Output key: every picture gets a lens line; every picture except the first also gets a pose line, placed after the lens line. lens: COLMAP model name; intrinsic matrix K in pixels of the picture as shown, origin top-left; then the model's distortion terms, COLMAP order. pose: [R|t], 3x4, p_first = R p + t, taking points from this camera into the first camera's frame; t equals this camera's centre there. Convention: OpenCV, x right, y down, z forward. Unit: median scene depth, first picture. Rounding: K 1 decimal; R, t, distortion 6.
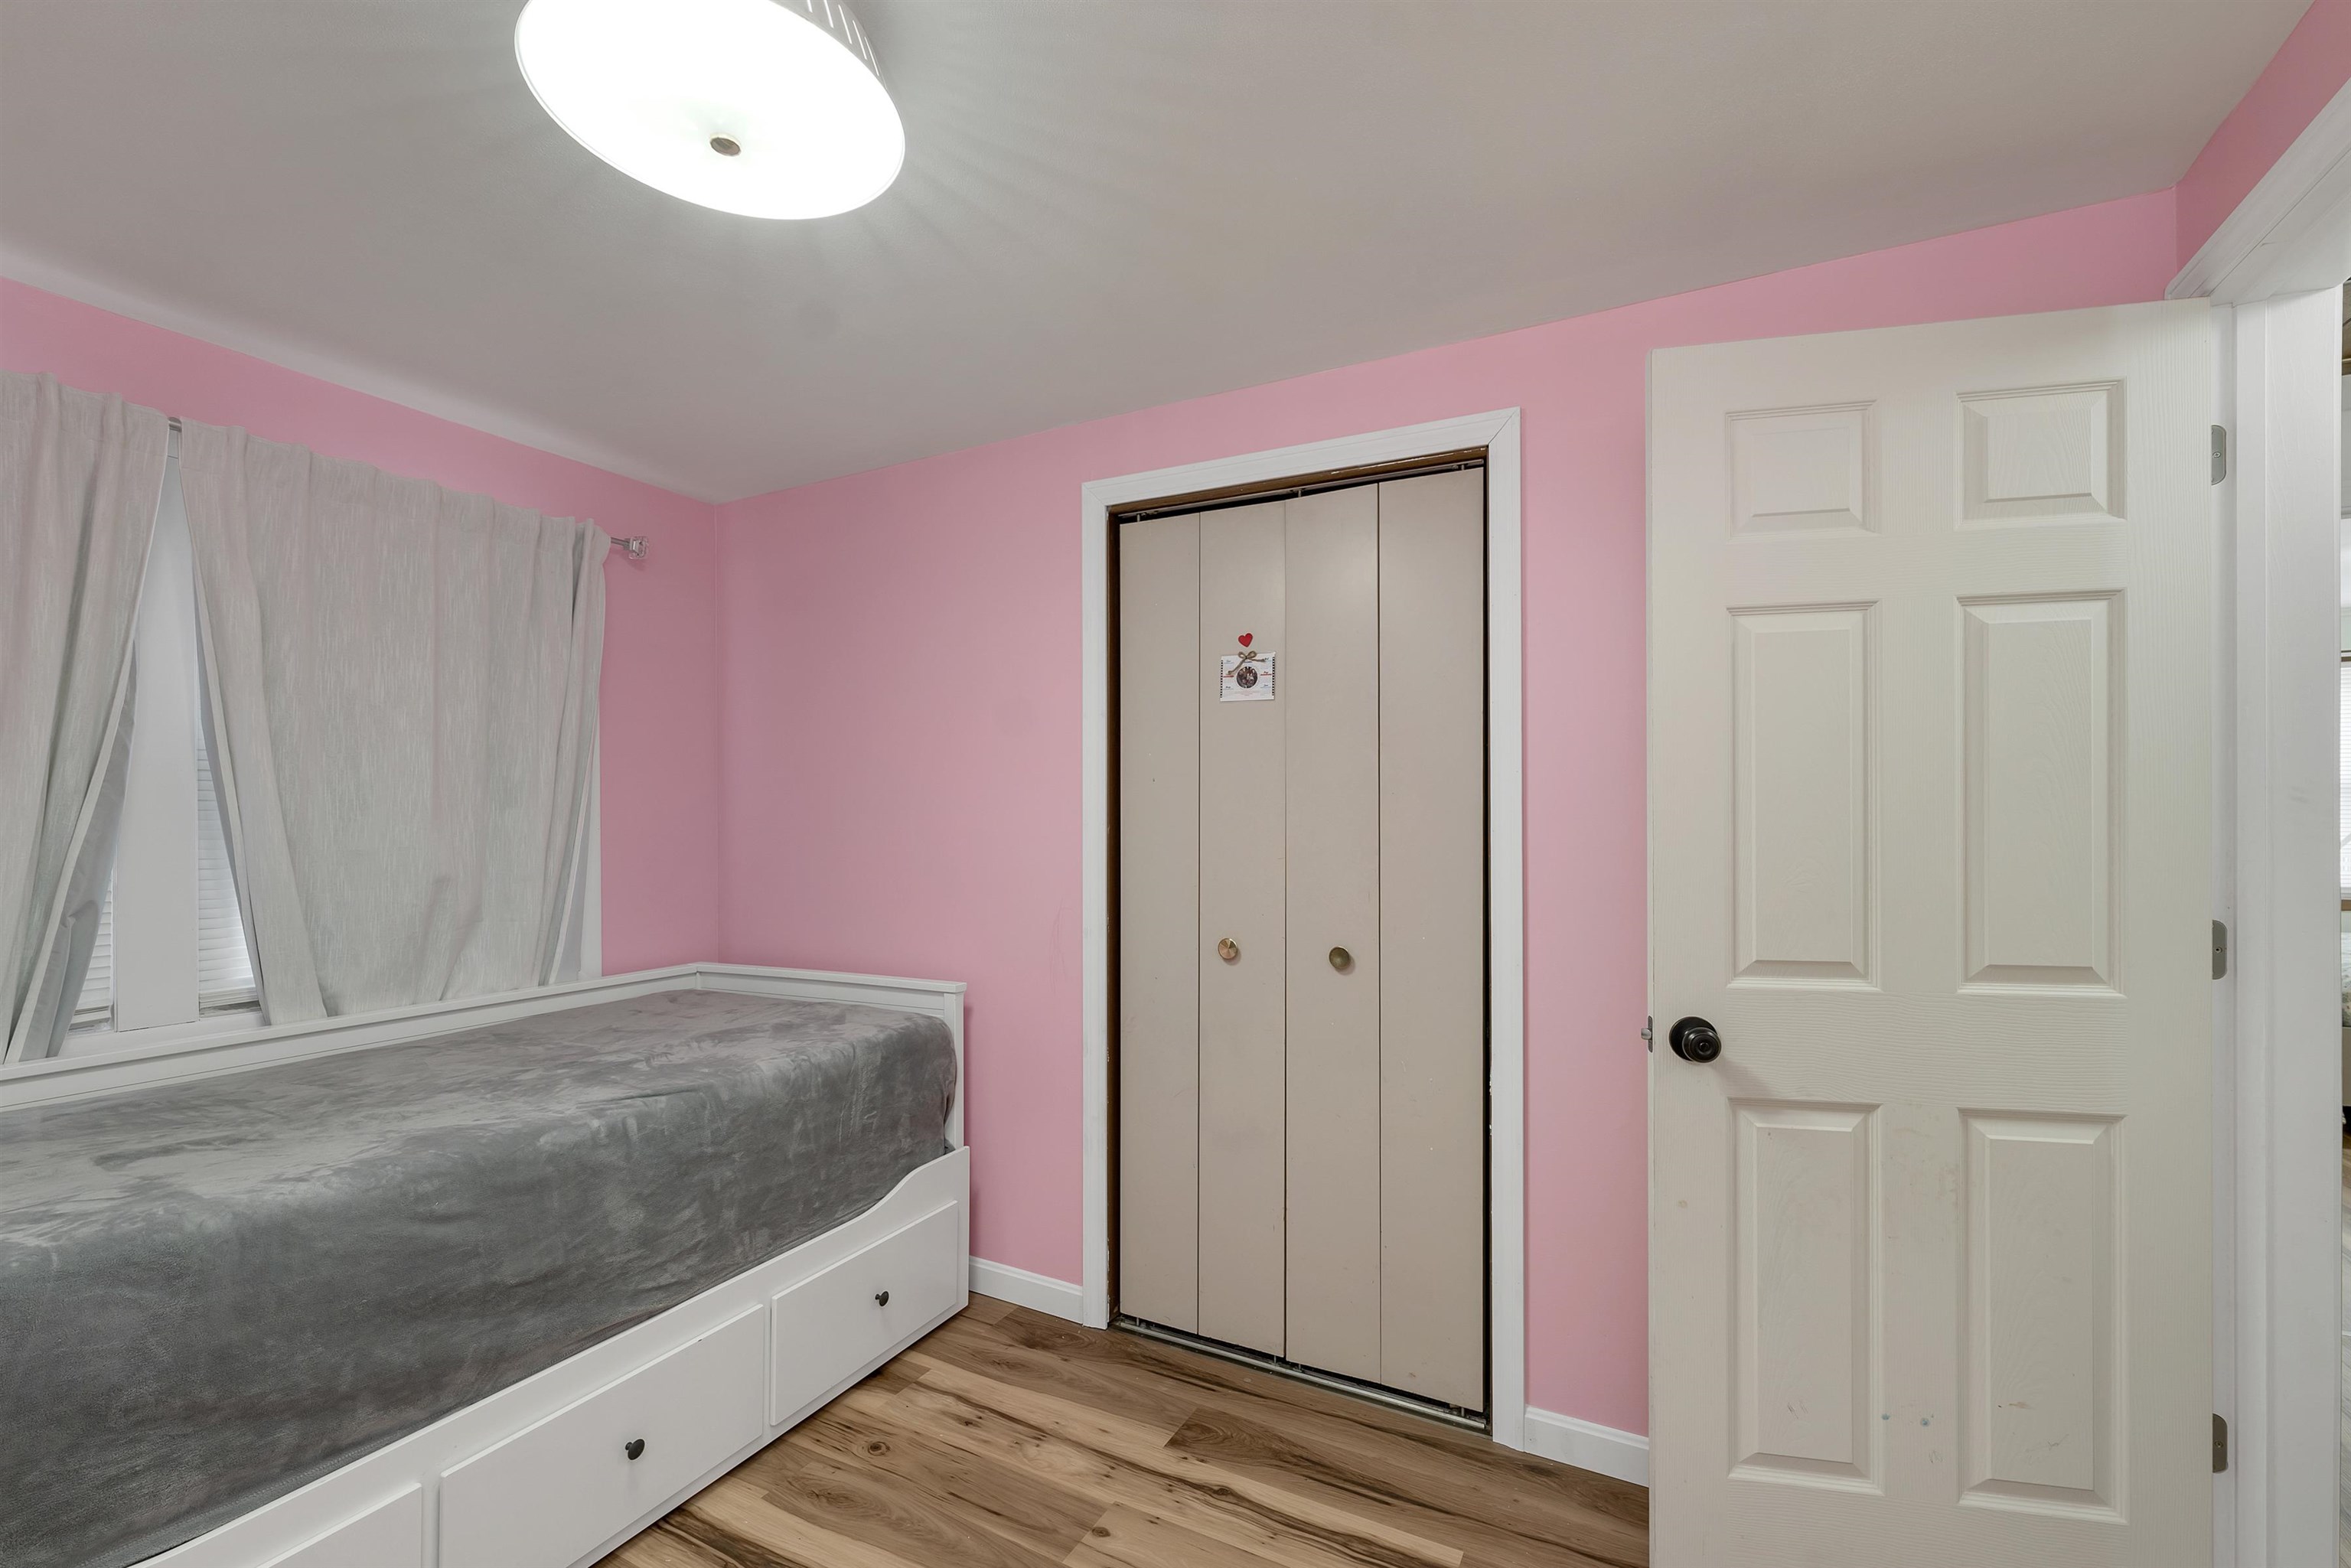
lens RADIAL K [[987.8, 0, 1164.2], [0, 987.8, 788.9], [0, 0, 1]] dist [0.002758, 0.000346]
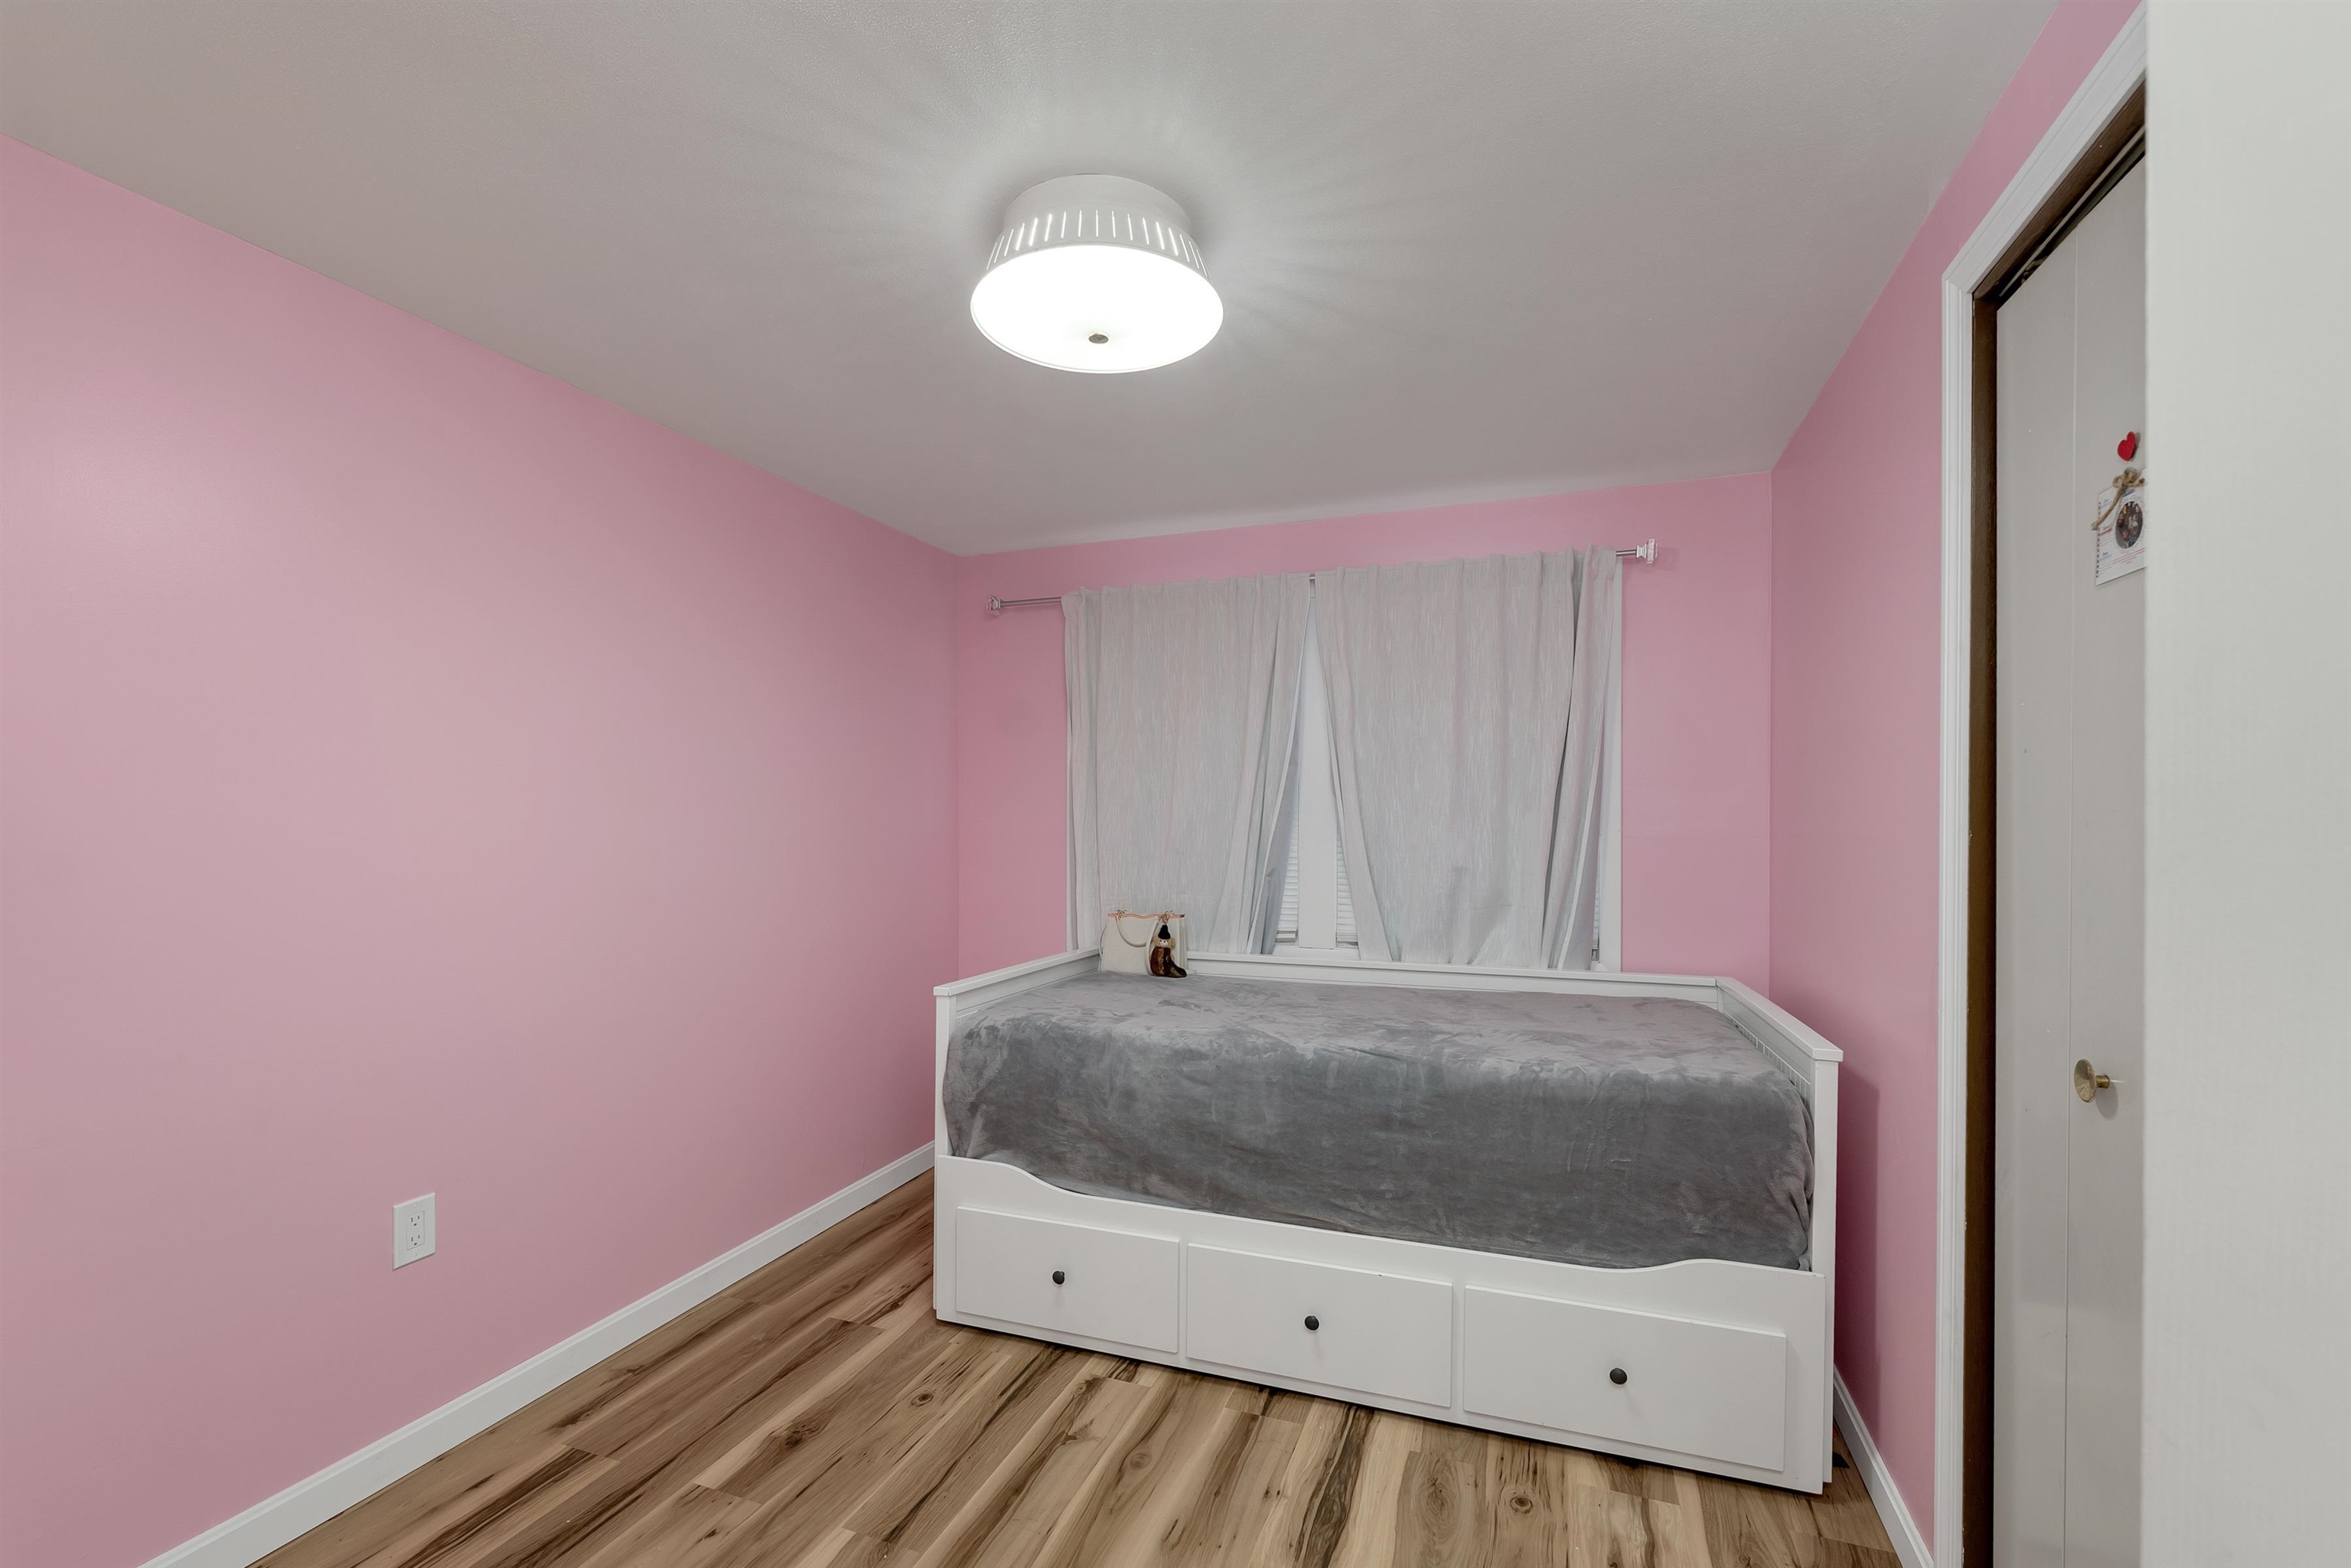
lens RADIAL K [[987.8, 0, 1164.2], [0, 987.8, 788.9], [0, 0, 1]] dist [0.002758, 0.000346]
pose [[0.130801, -0.033754, -0.990834, 0.555712], [0.031823, 0.999048, -0.029833, 0.016704], [0.990898, -0.027629, 0.131751, 0.523223]]
